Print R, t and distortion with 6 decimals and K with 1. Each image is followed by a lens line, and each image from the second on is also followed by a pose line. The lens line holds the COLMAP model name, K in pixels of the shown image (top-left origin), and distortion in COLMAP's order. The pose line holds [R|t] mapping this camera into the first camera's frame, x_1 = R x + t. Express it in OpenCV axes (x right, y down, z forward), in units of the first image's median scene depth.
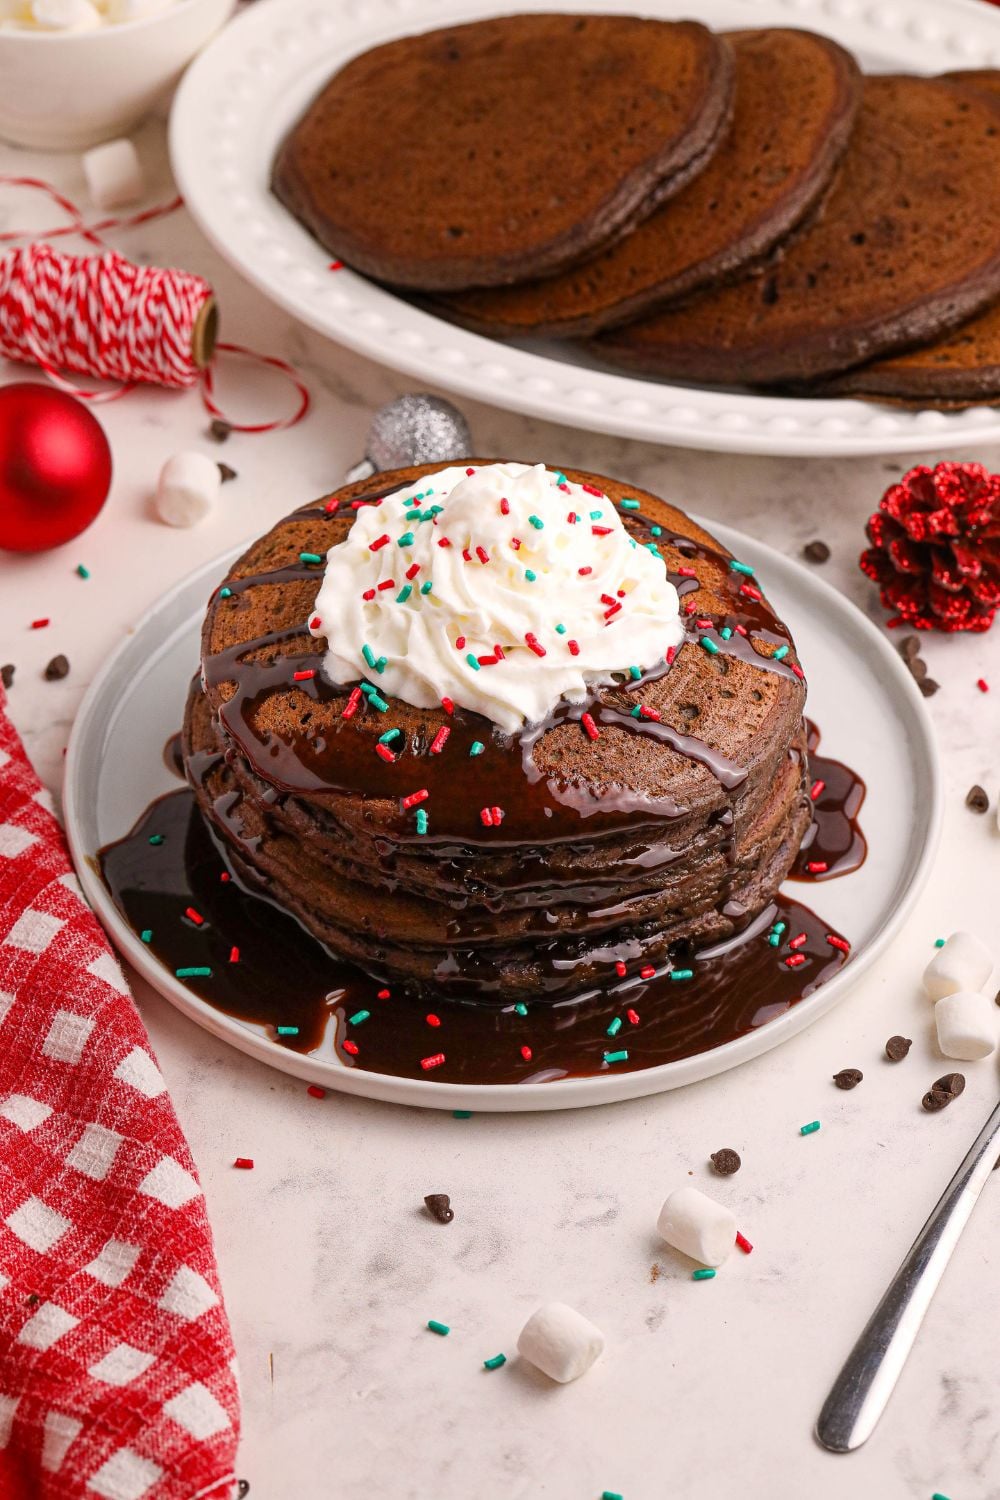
lens RADIAL K [[4514.7, 0, 500.3], [0, 4514.7, 750.0], [0, 0, 1]] dist [0.084698, 0.647712]
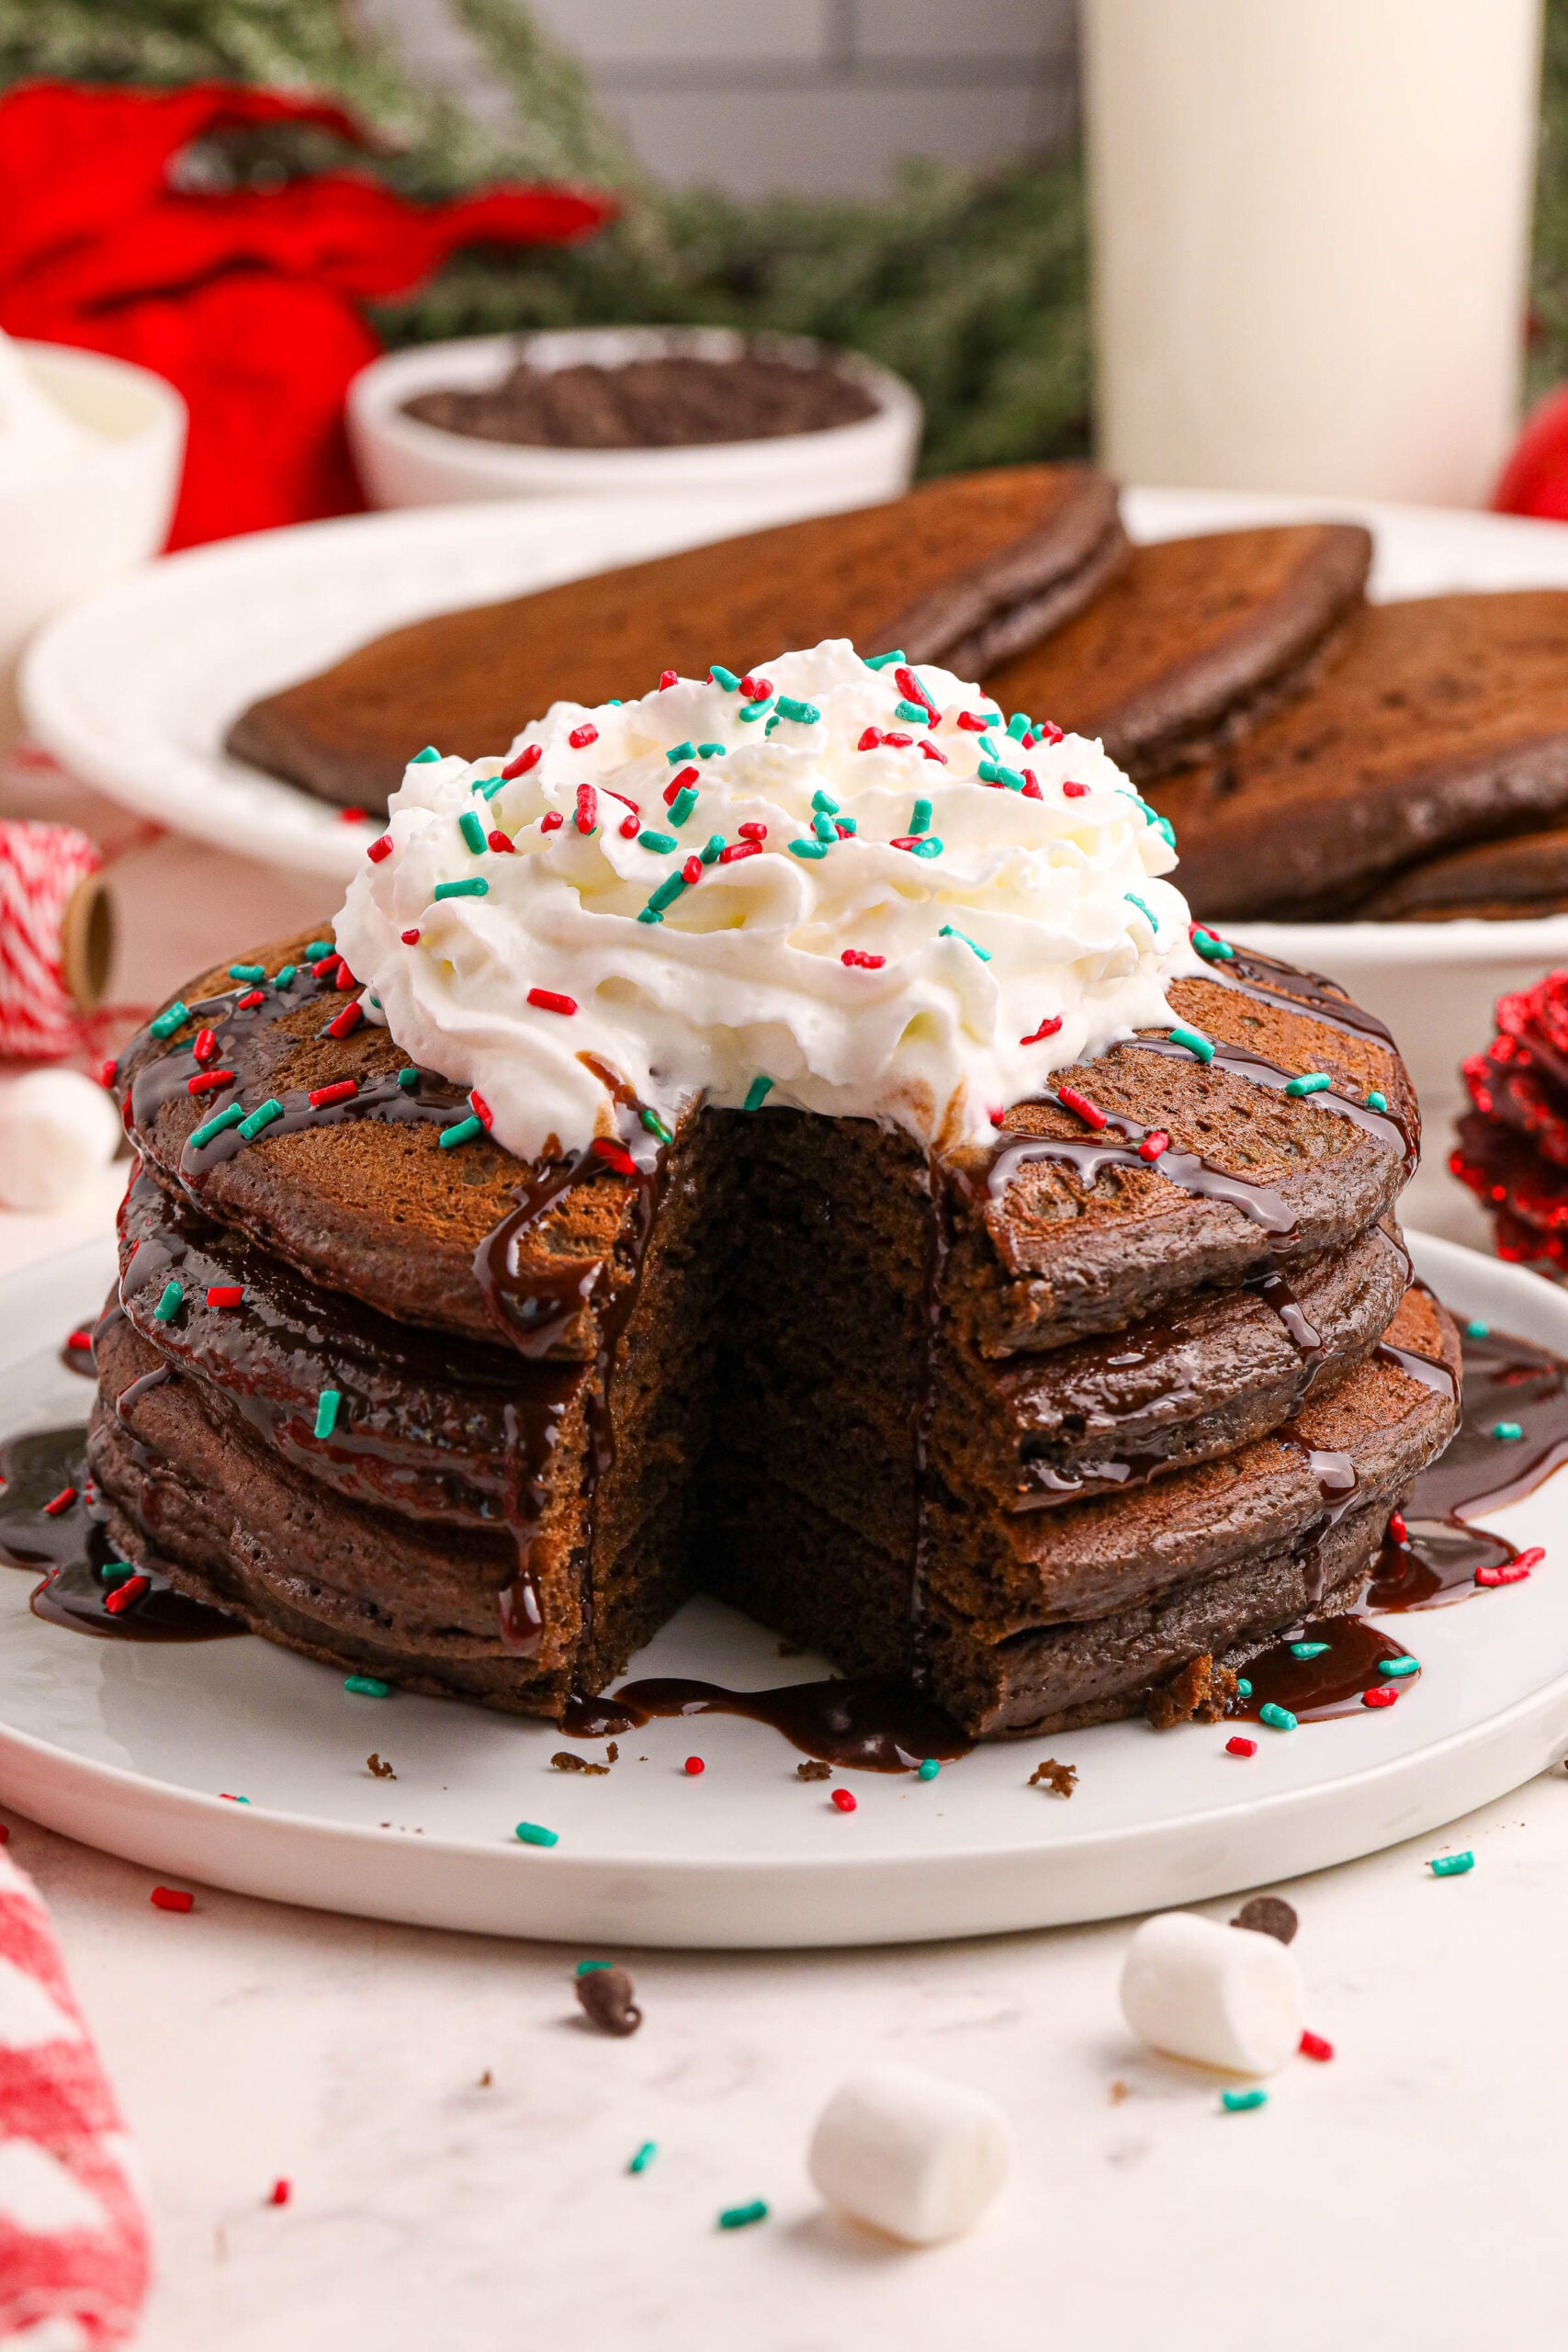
lens RADIAL K [[7428.8, 0, 787.4], [0, 7428.8, 1107.0], [0, 0, 1]] dist [0.022229, 0.615990]
pose [[0.999290, -0.026892, 0.026404, -0.012584], [0.035403, 0.910019, -0.413051, 0.306612], [-0.012920, 0.413693, 0.910325, 0.308773]]
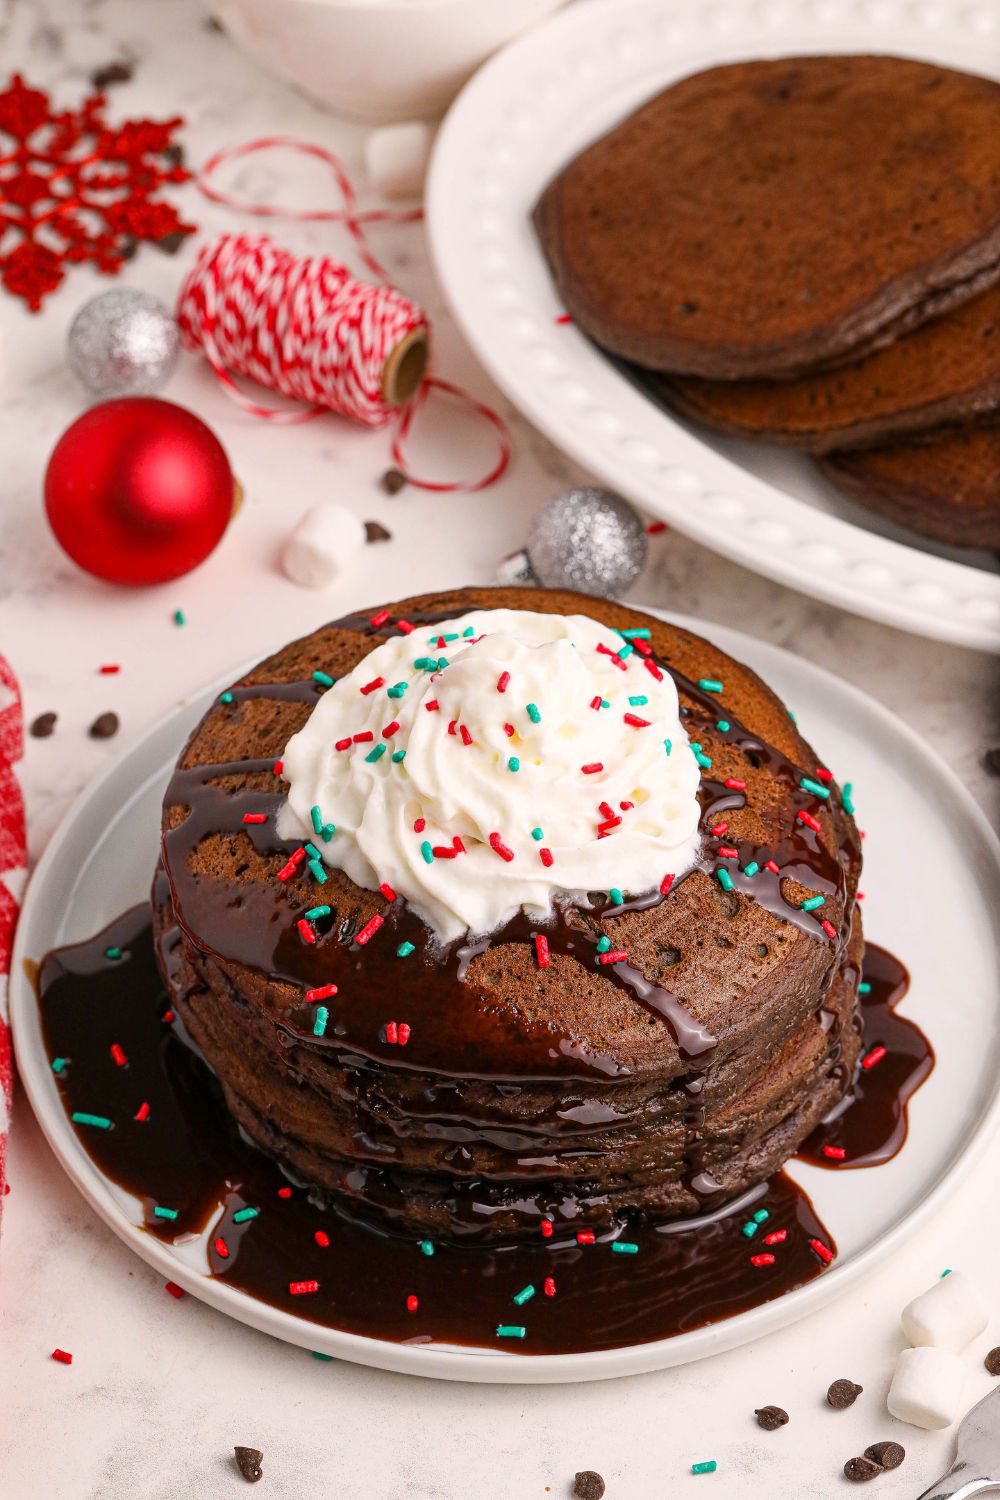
lens RADIAL K [[4604.9, 0, 455.8], [0, 4604.9, 751.4], [0, 0, 1]] dist [-0.026004, 2.595912]
pose [[0.950619, 0.201521, -0.236036, 0.198991], [-0.189017, 0.979128, 0.074699, -0.102464], [0.246163, -0.026396, 0.968869, 0.152412]]
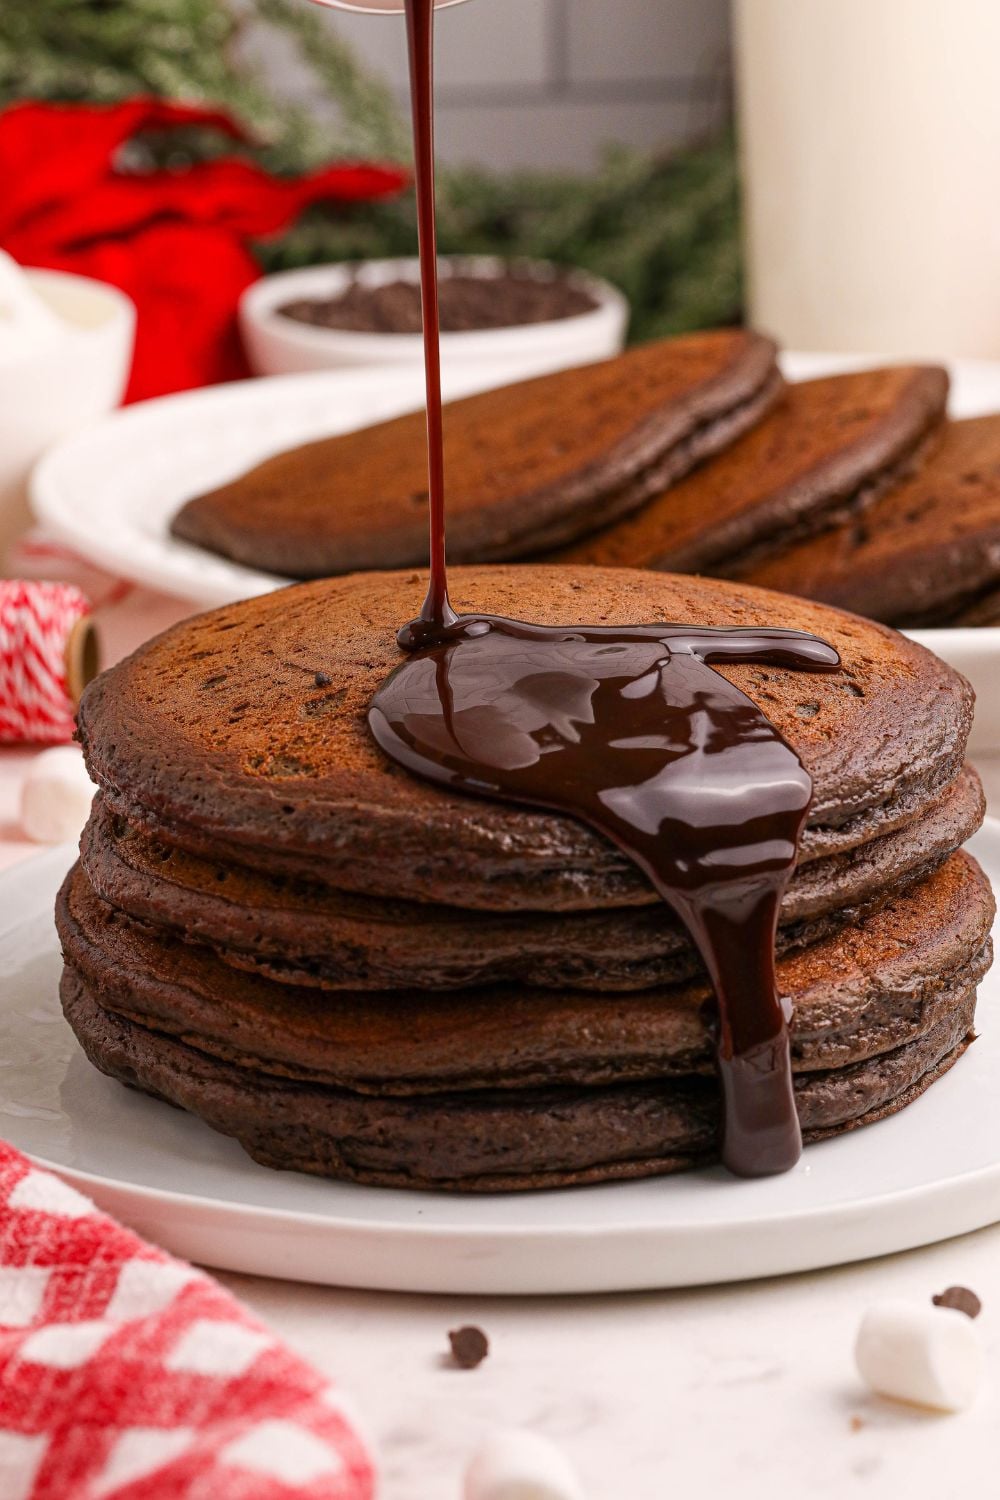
lens RADIAL K [[4758.2, 0, 499.5], [0, 4758.2, 748.9], [0, 0, 1]] dist [0.020002, -0.117191]
pose [[0.998315, -0.046955, 0.034097, -0.029618], [0.057057, 0.901350, -0.429317, 0.292395], [-0.010574, 0.430539, 0.902510, 0.369855]]
